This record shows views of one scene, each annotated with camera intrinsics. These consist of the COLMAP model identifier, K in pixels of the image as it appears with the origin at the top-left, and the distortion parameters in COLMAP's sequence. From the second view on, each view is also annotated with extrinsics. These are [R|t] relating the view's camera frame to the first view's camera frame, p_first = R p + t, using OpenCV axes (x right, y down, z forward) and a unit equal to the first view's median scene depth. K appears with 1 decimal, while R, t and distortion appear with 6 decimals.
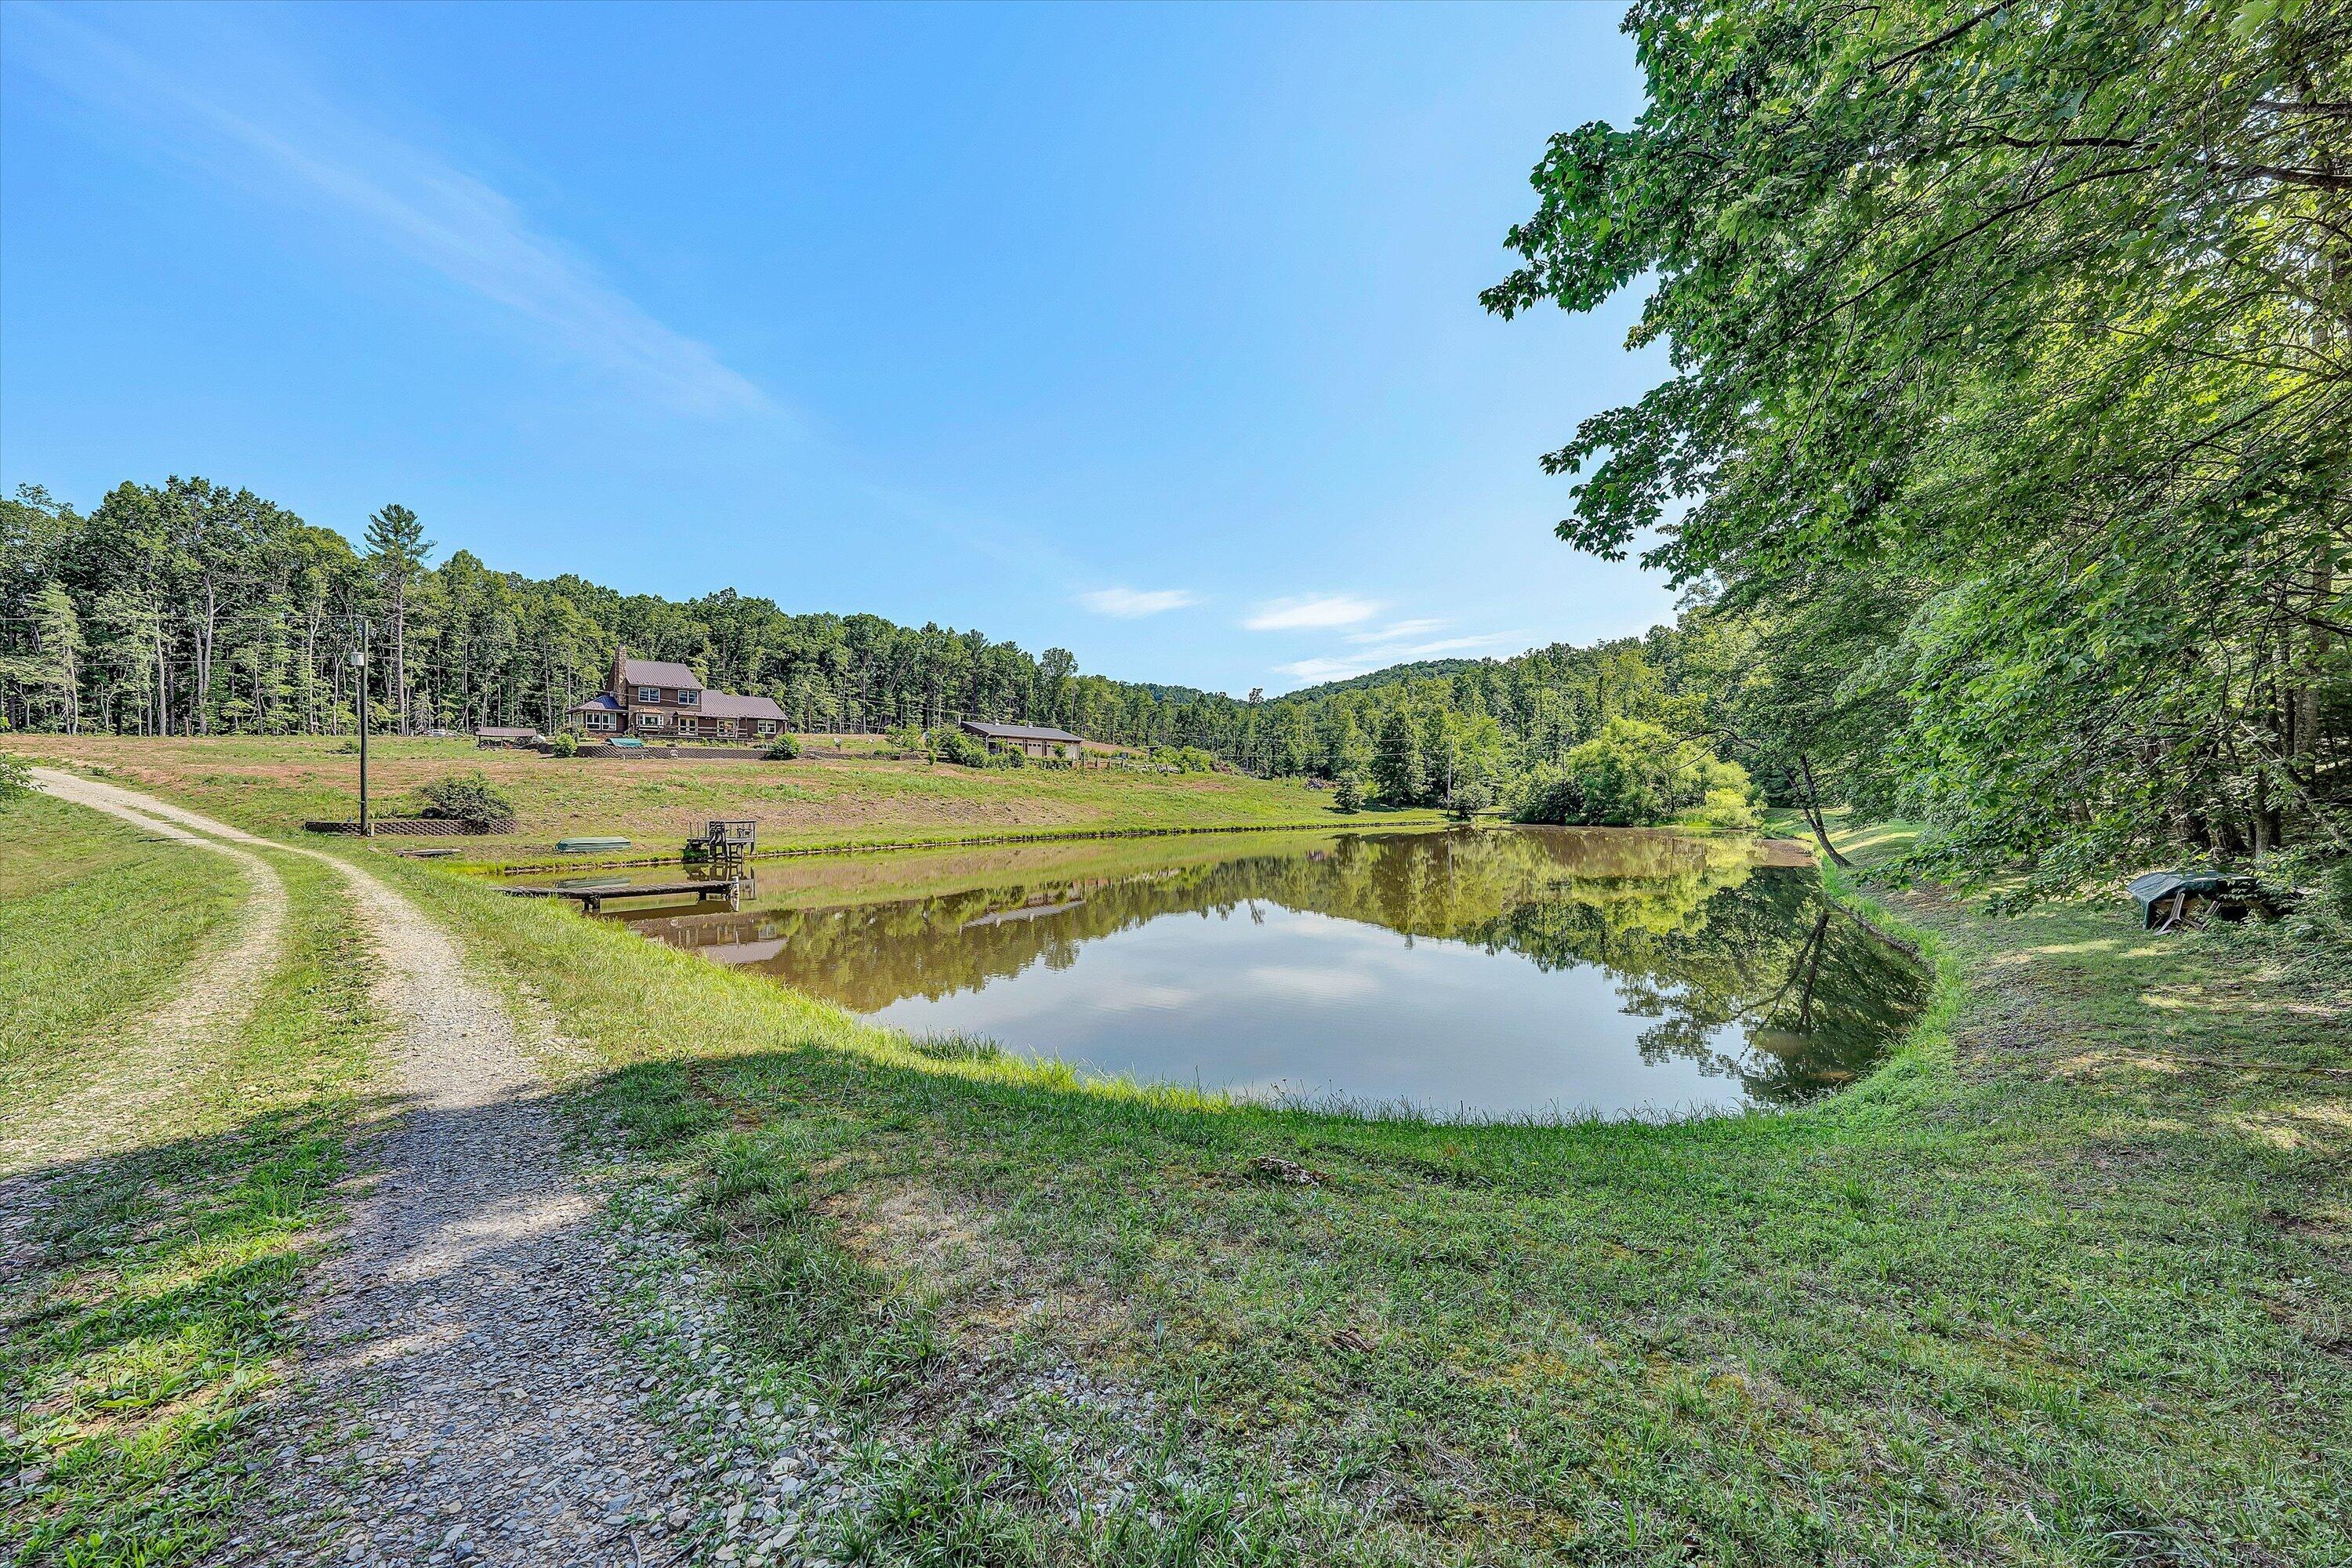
lens RADIAL K [[919.6, 0, 1176.0], [0, 919.6, 784.0], [0, 0, 1]] dist [0.001408, 0.000274]
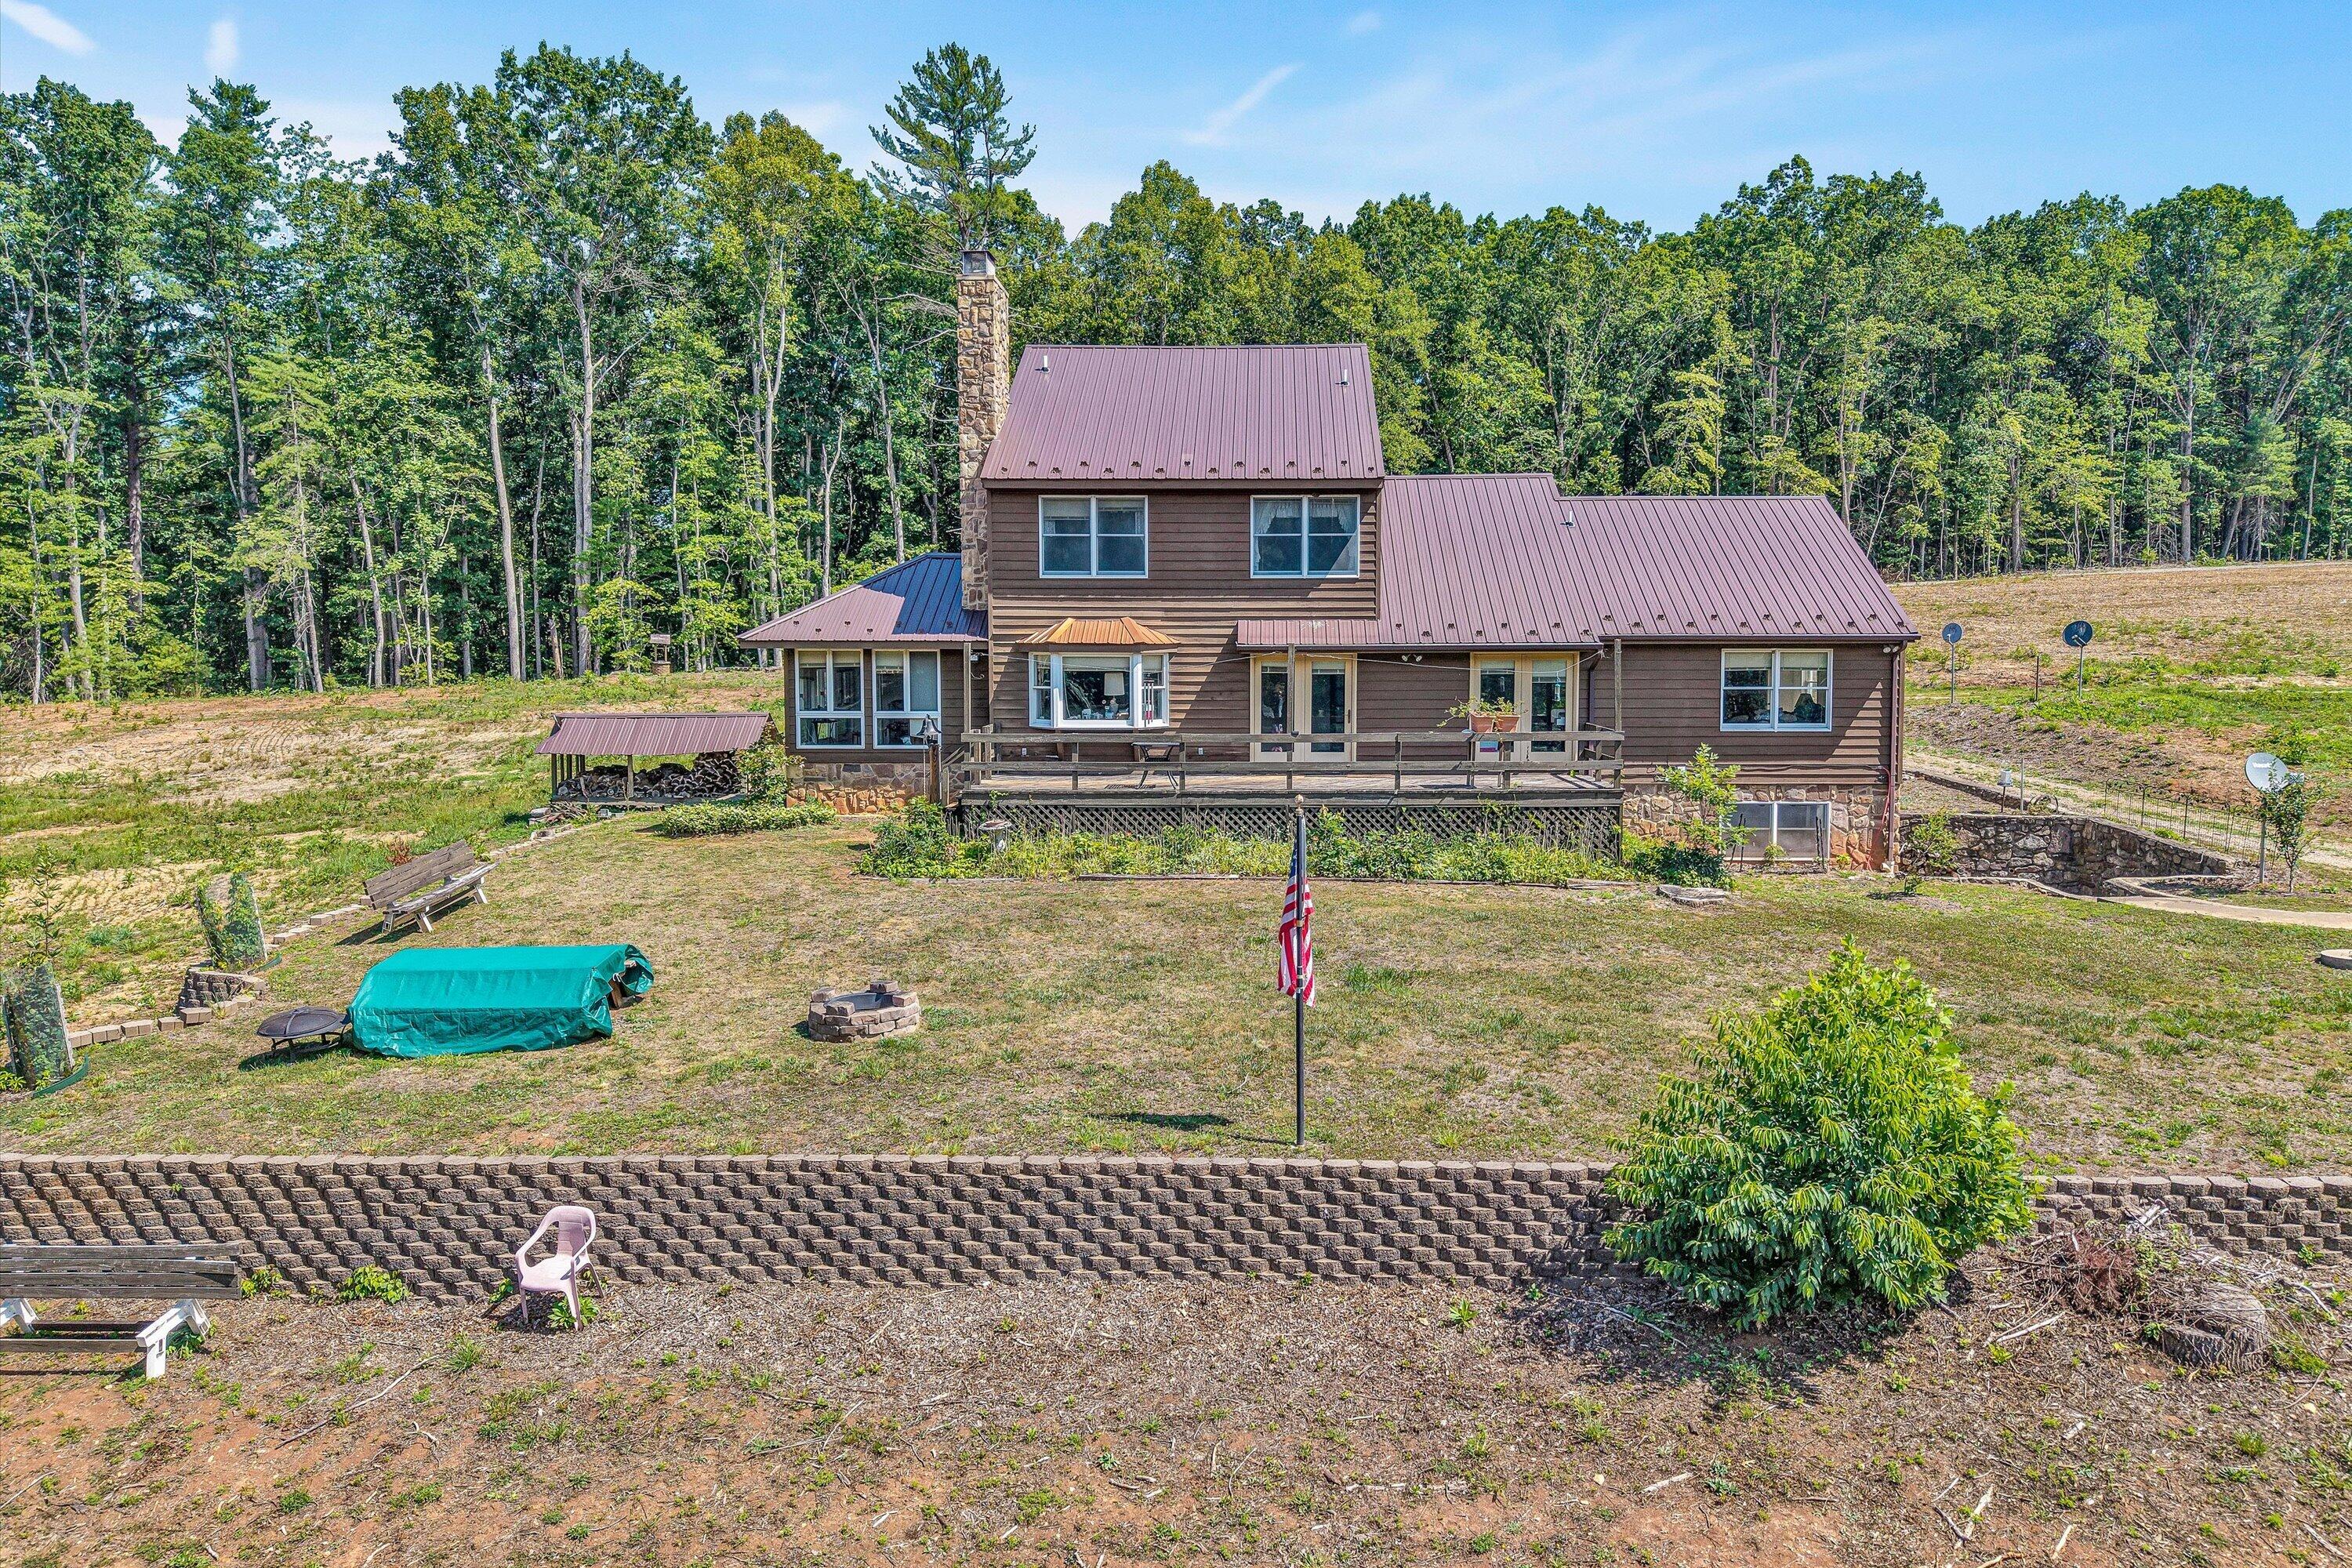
lens RADIAL K [[1588.8, 0, 1240.2], [0, 1588.8, 765.5], [0, 0, 1]] dist [0.004227, -0.000081]
pose [[0.680704, 0.062979, -0.729847, -0.185924], [0.006549, 0.995735, 0.092030, -0.044929], [0.732530, -0.067425, 0.677388, 0.450609]]
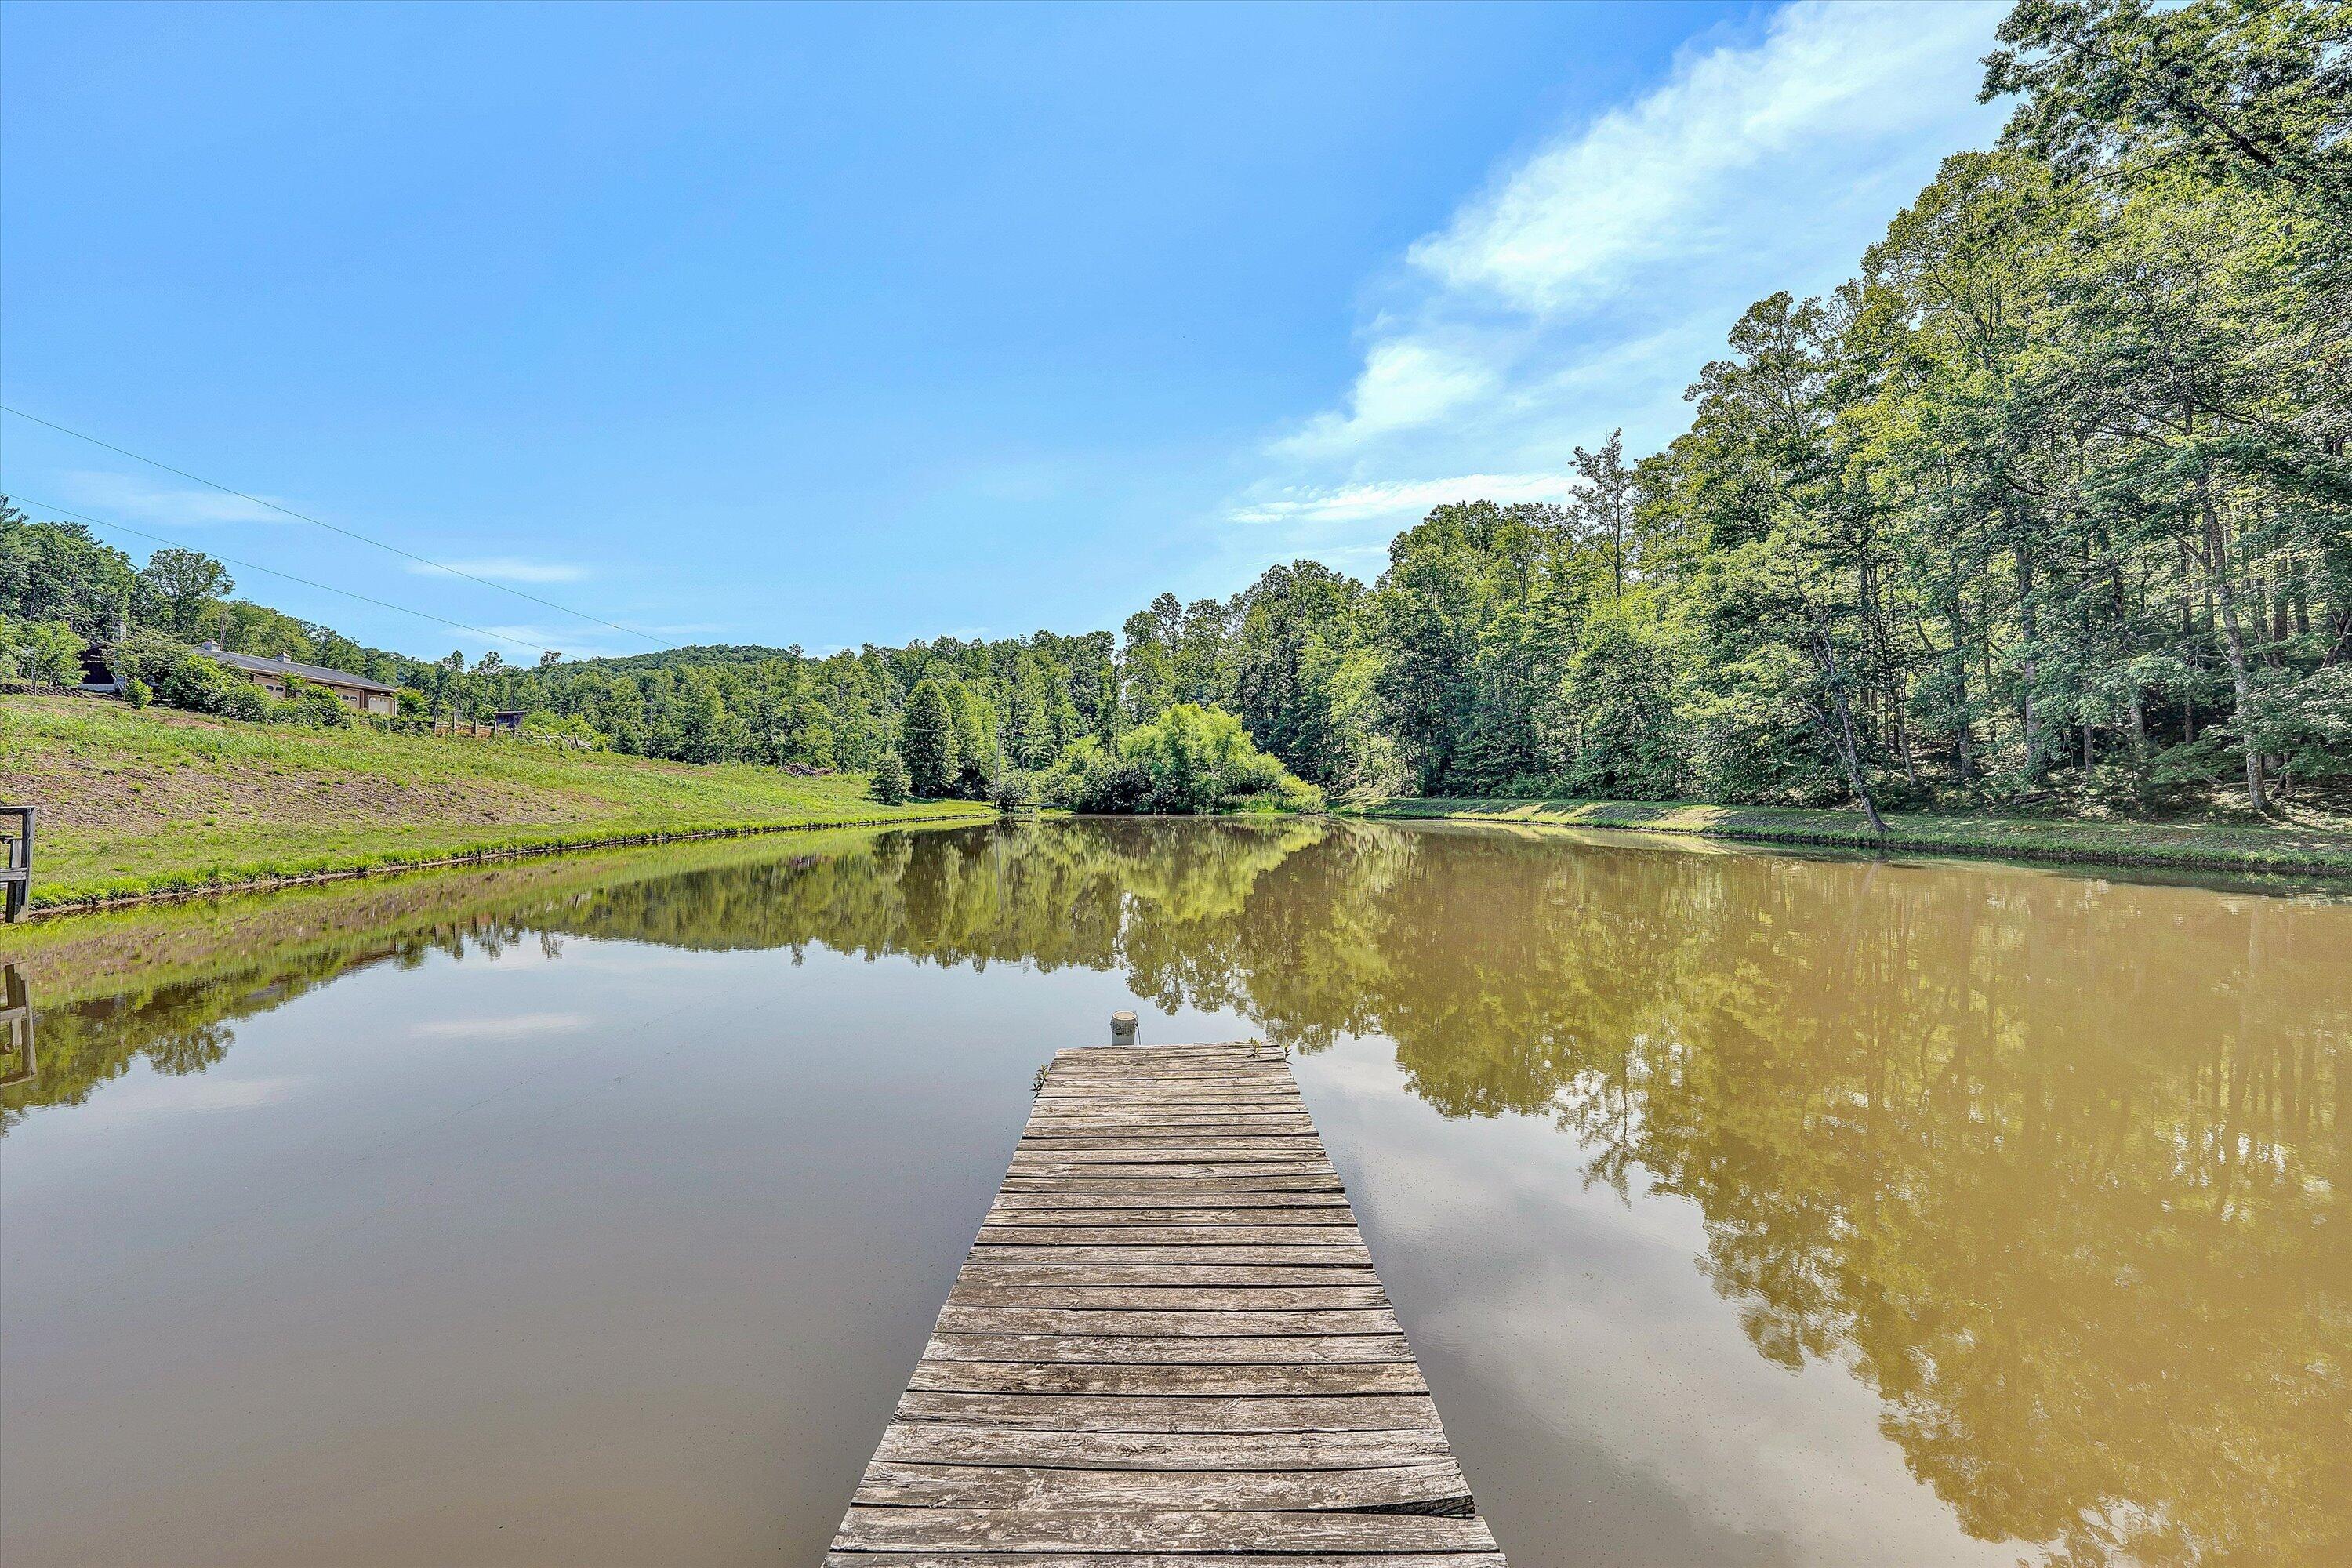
lens RADIAL K [[919.6, 0, 1176.0], [0, 919.6, 784.0], [0, 0, 1]] dist [0.001408, 0.000274]
pose [[0.726847, 0.008235, 0.686750, -0.112429], [-0.008071, 0.999961, -0.003449, 0.008811], [-0.686752, -0.003036, 0.726885, 0.154128]]
